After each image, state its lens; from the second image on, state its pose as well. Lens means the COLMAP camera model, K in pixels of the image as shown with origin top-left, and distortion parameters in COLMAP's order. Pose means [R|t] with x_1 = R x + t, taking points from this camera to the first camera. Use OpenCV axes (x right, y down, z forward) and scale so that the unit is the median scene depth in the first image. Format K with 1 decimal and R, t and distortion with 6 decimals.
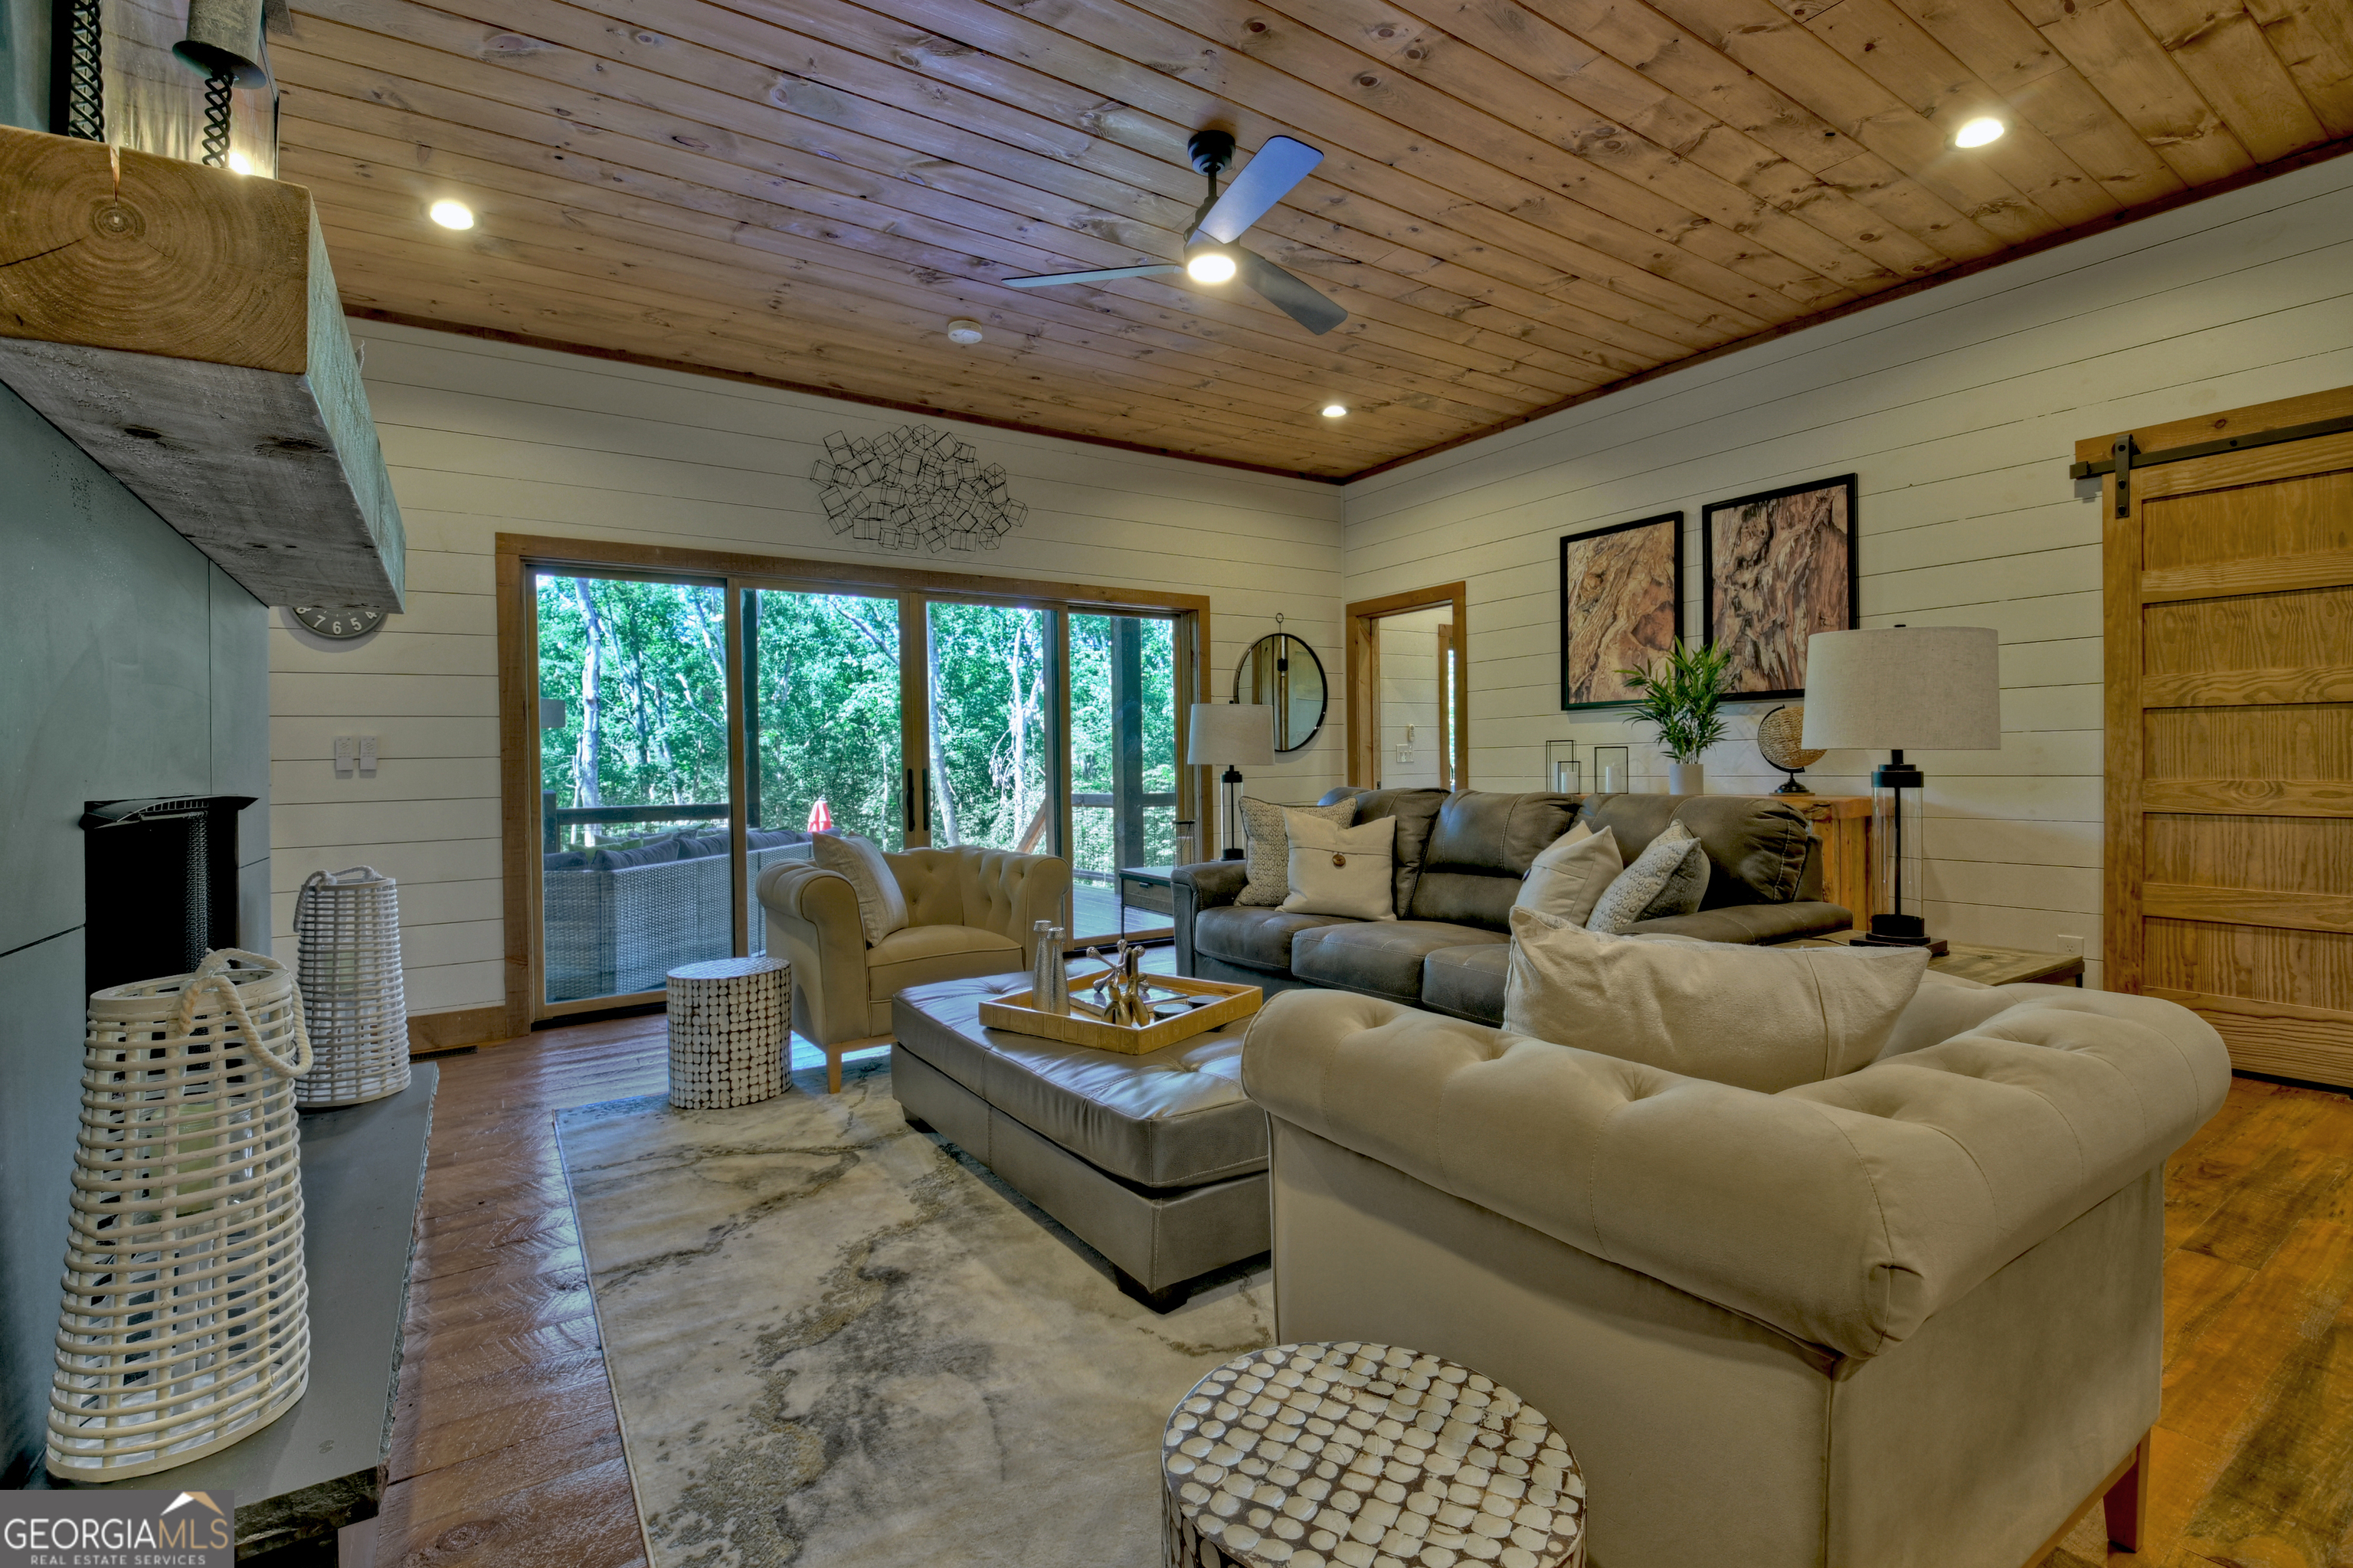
lens RADIAL K [[1057.3, 0, 1182.8], [0, 1057.3, 785.5], [0, 0, 1]] dist [0.025262, -0.035154]
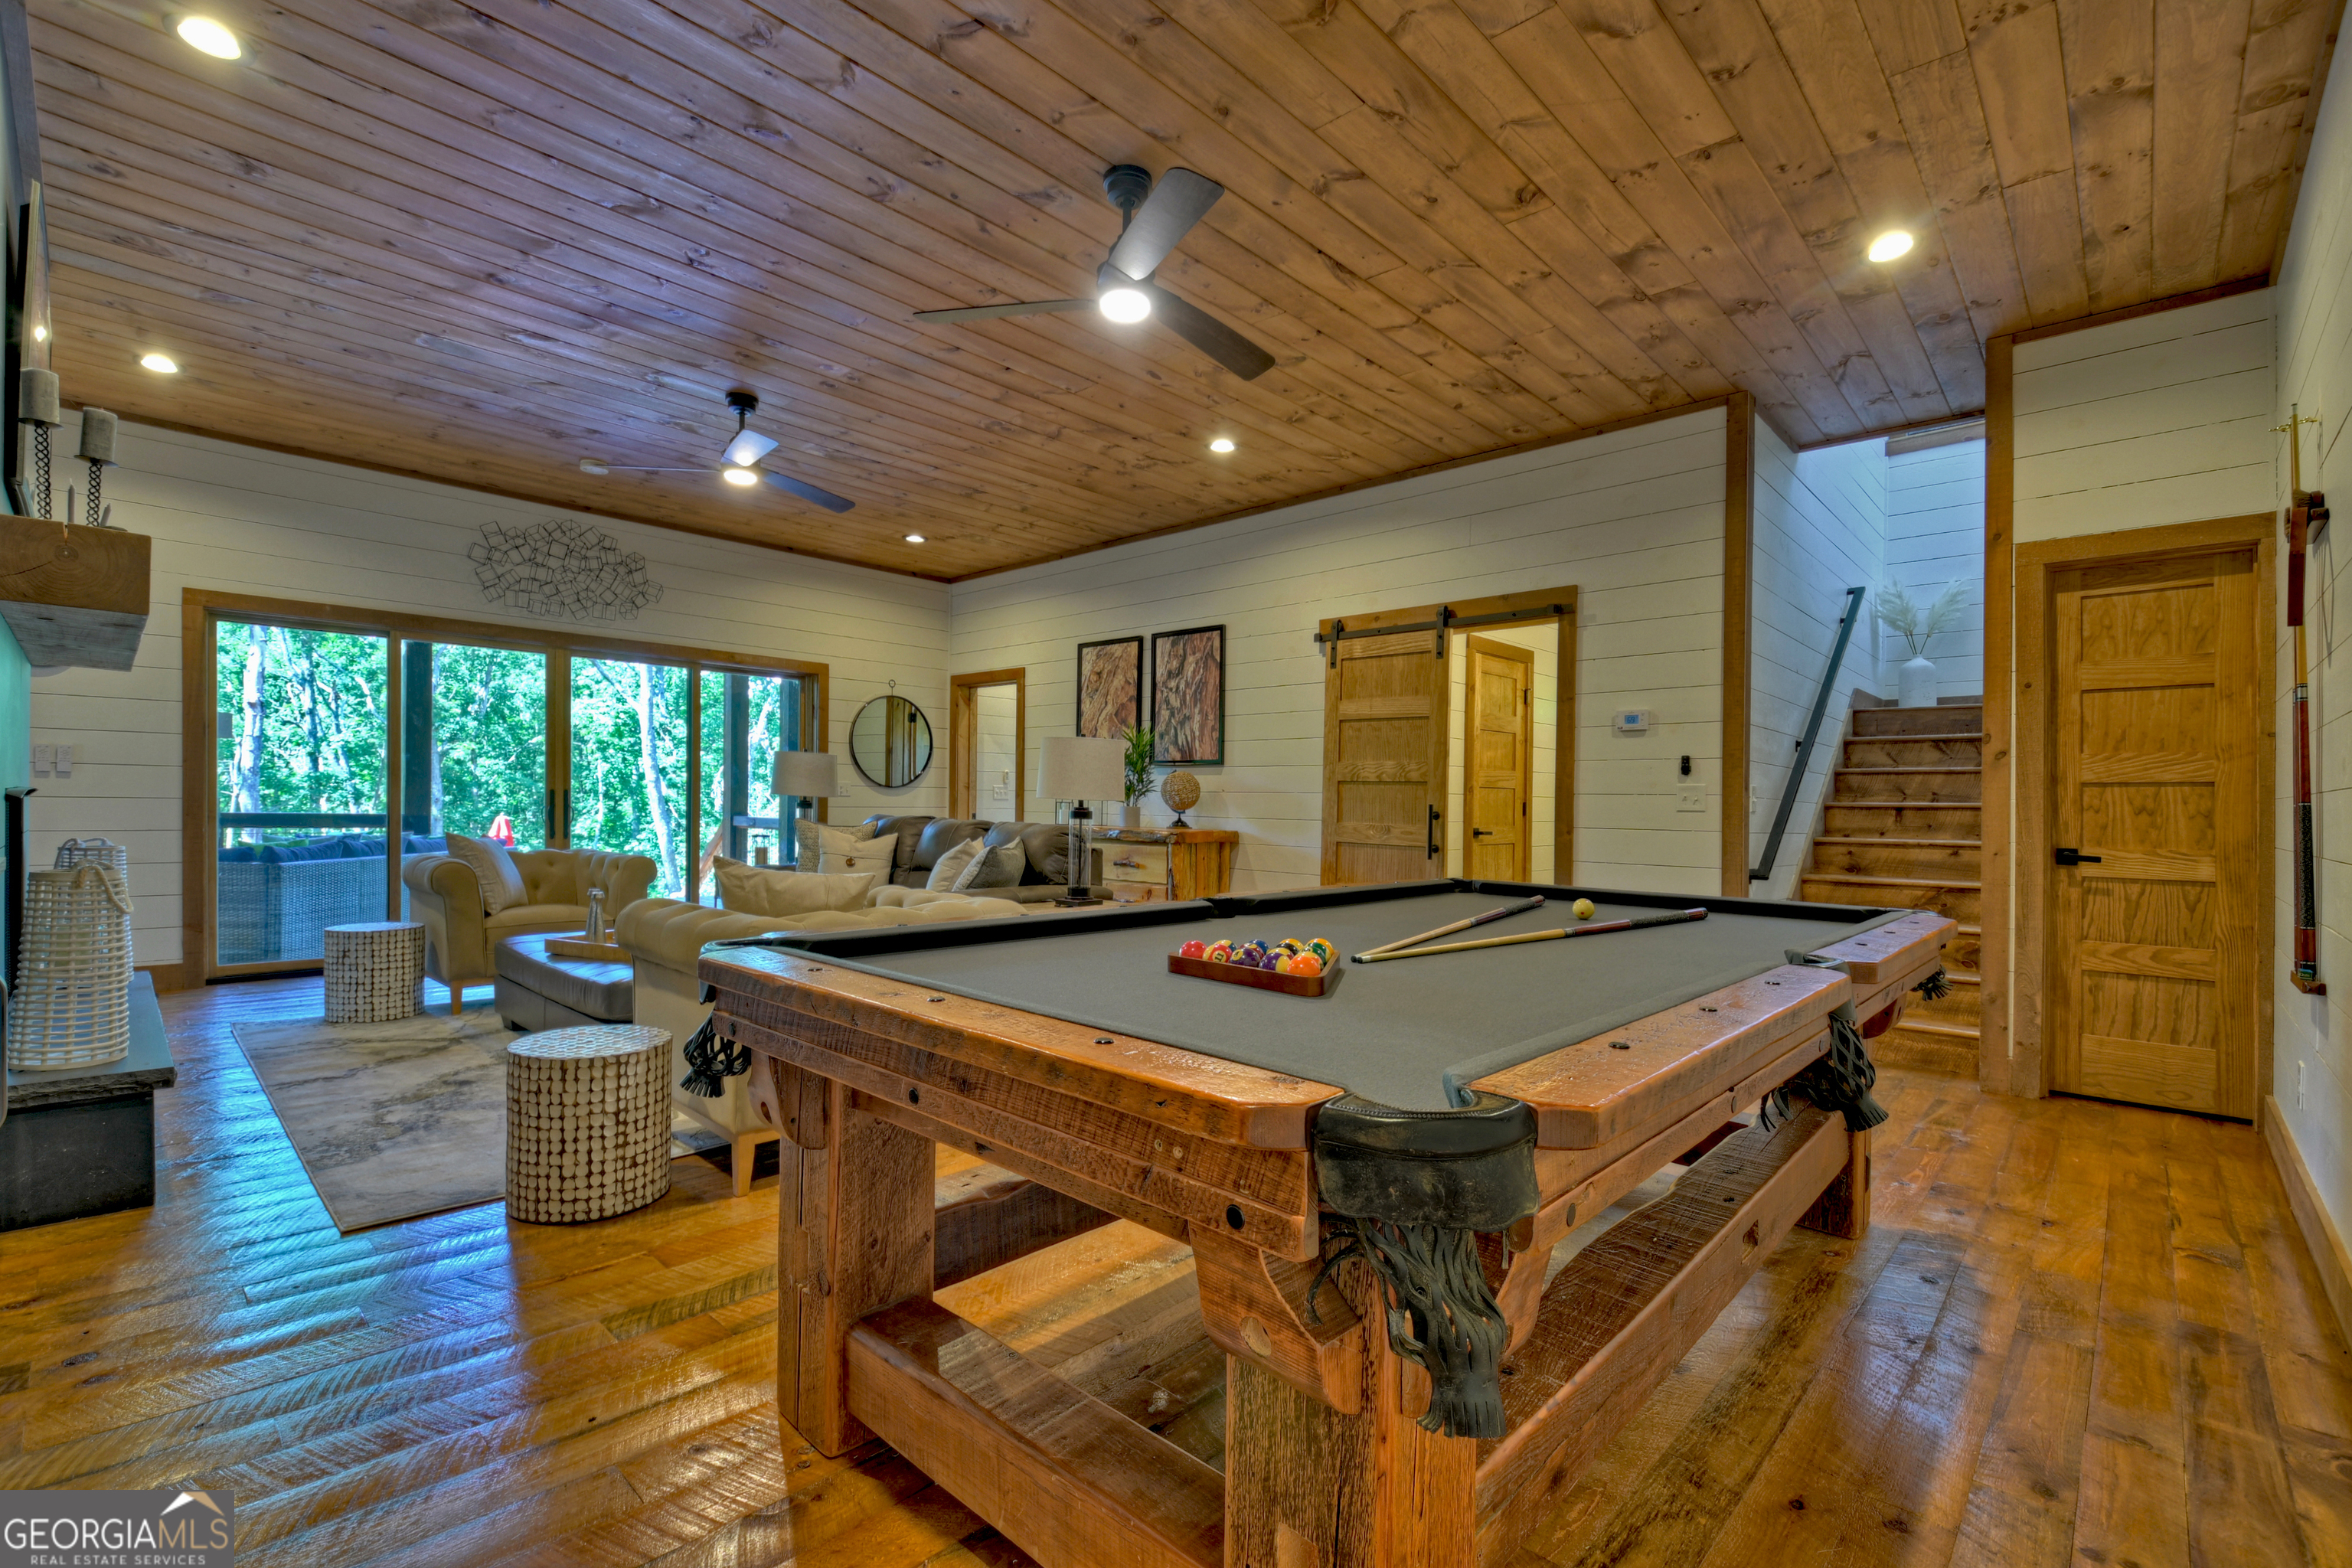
lens RADIAL K [[1007.2, 0, 1186.9], [0, 1007.2, 834.2], [0, 0, 1]] dist [0.047810, -0.046106]
pose [[0.971241, 0.027199, 0.236540, 0.256195], [-0.030874, 0.999453, 0.011845, 0.000869], [-0.236088, -0.018807, 0.971550, -0.488501]]
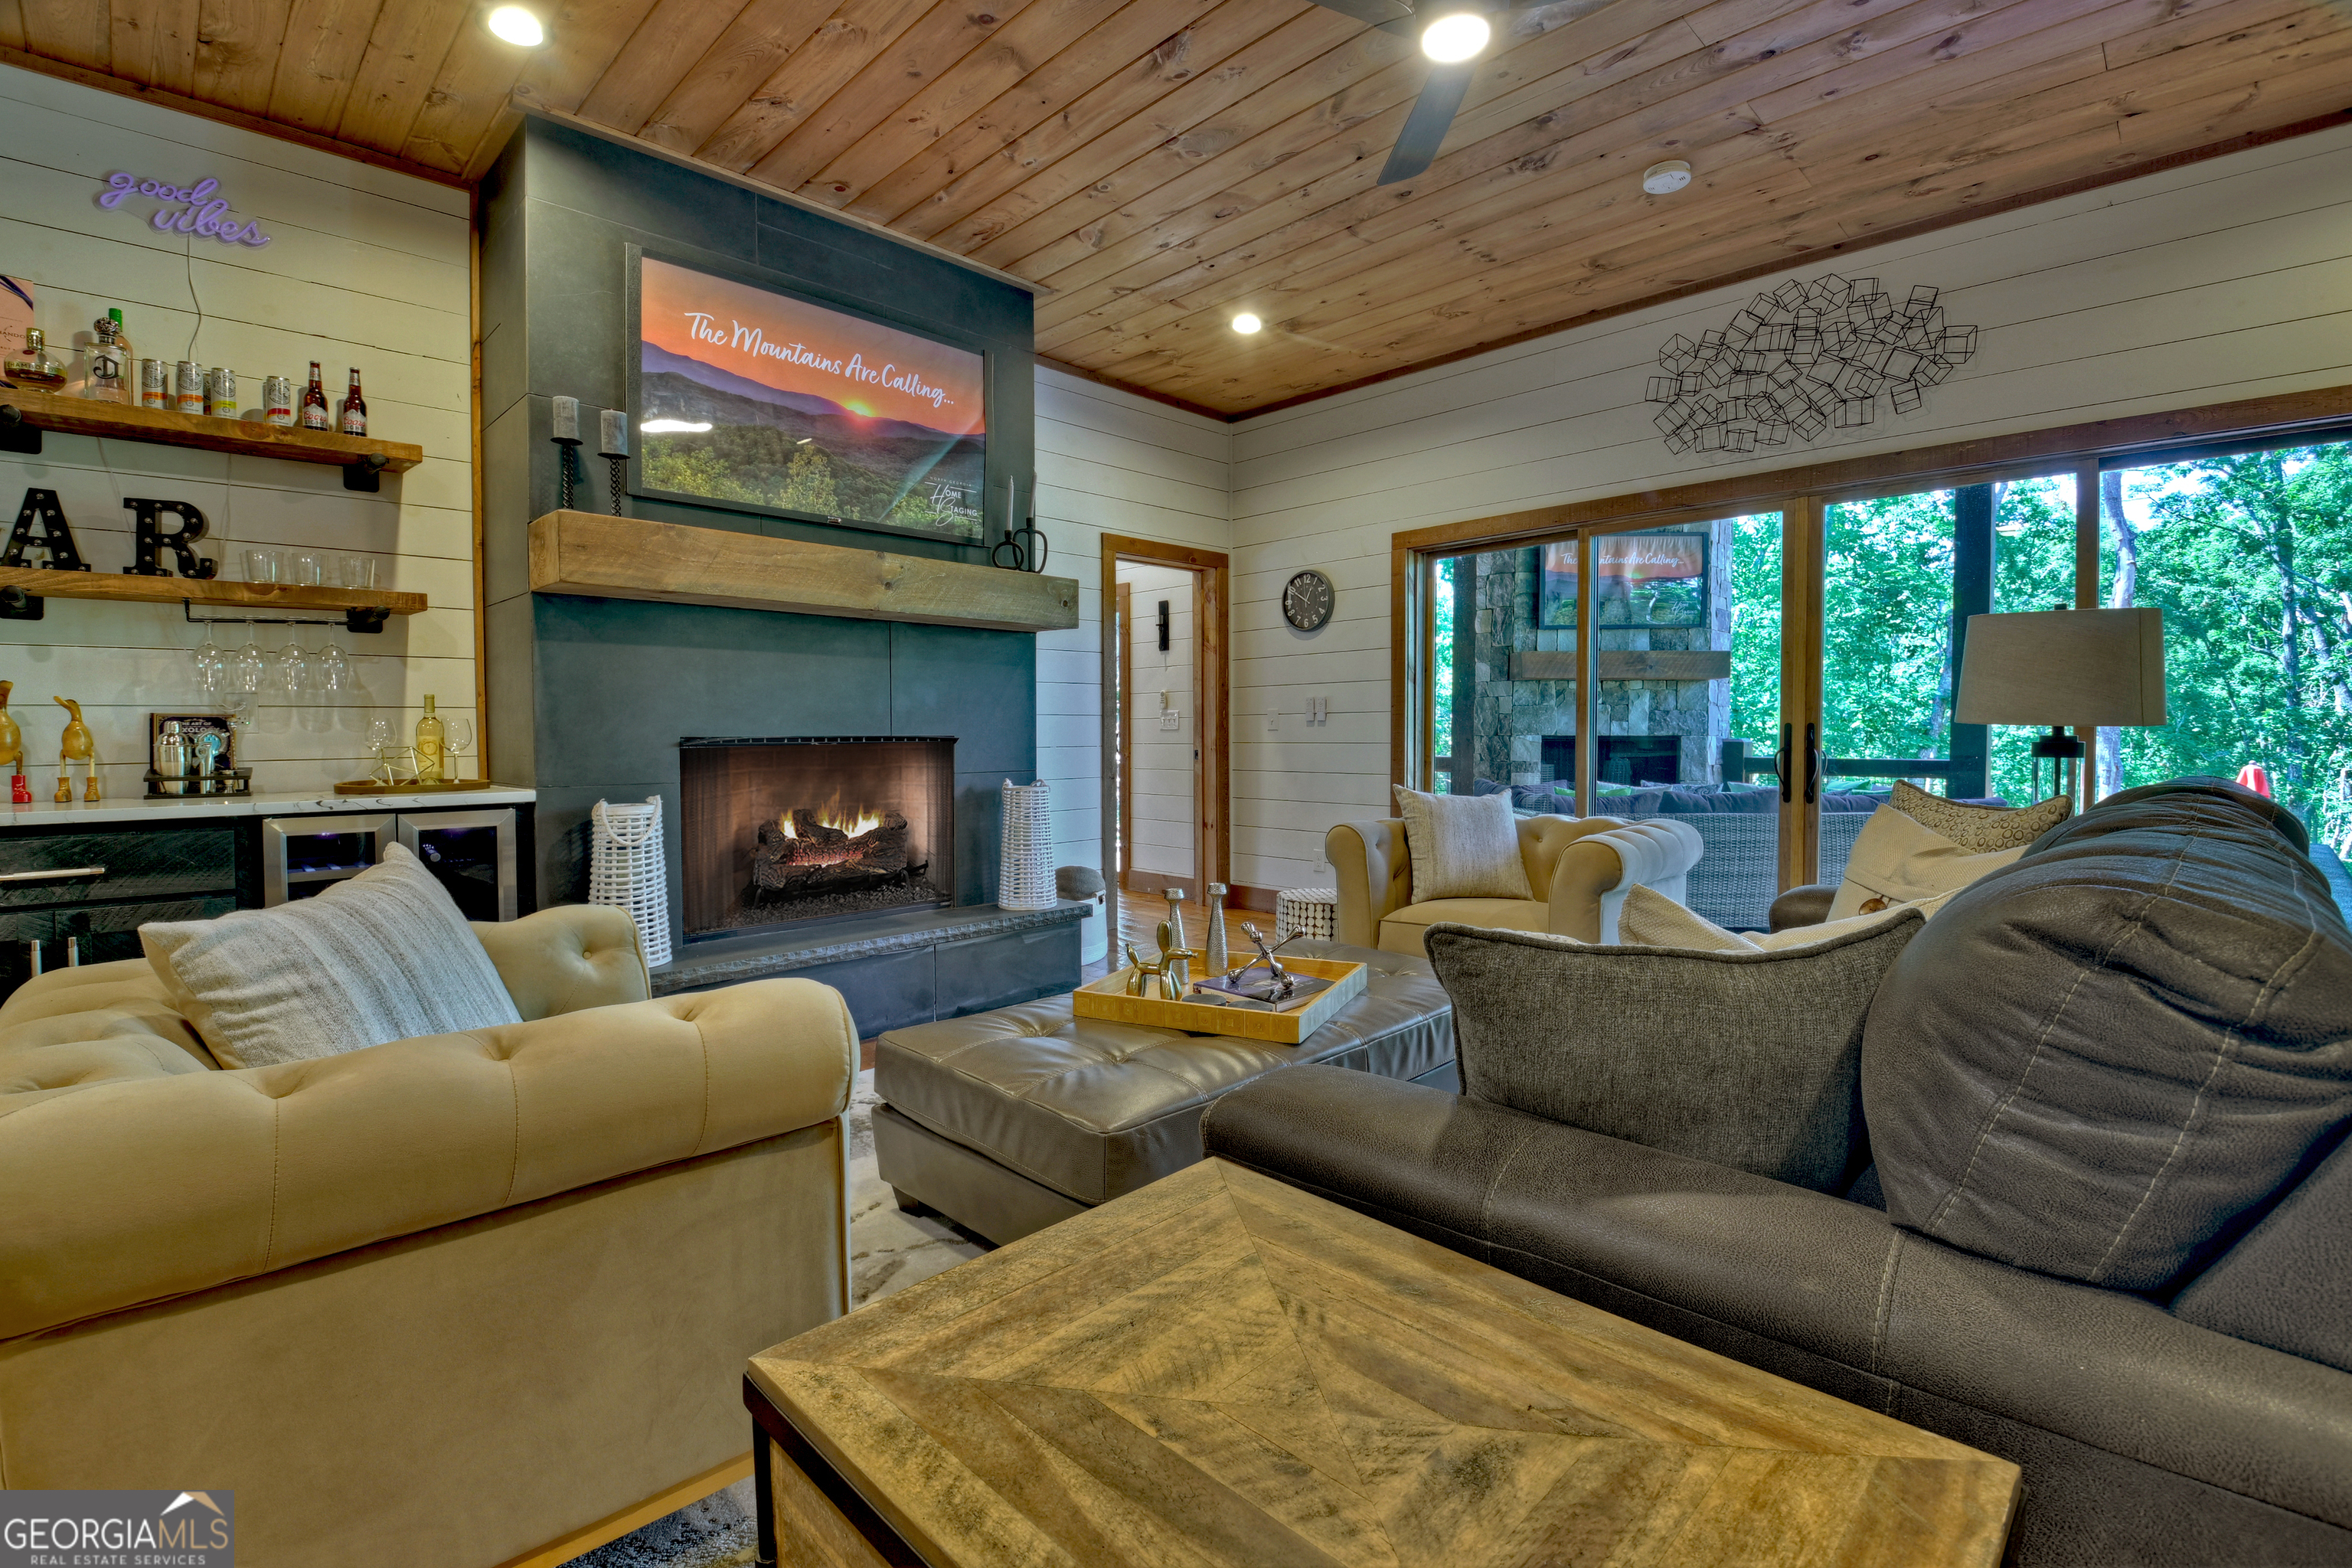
lens RADIAL K [[1013.8, 0, 1154.8], [0, 1013.8, 769.4], [0, 0, 1]] dist [0.025196, -0.035658]
pose [[0.194090, 0.055668, -0.979403, 0.543113], [-0.014977, 0.998440, 0.053782, -0.020355], [0.980869, 0.004230, 0.194621, 0.527874]]
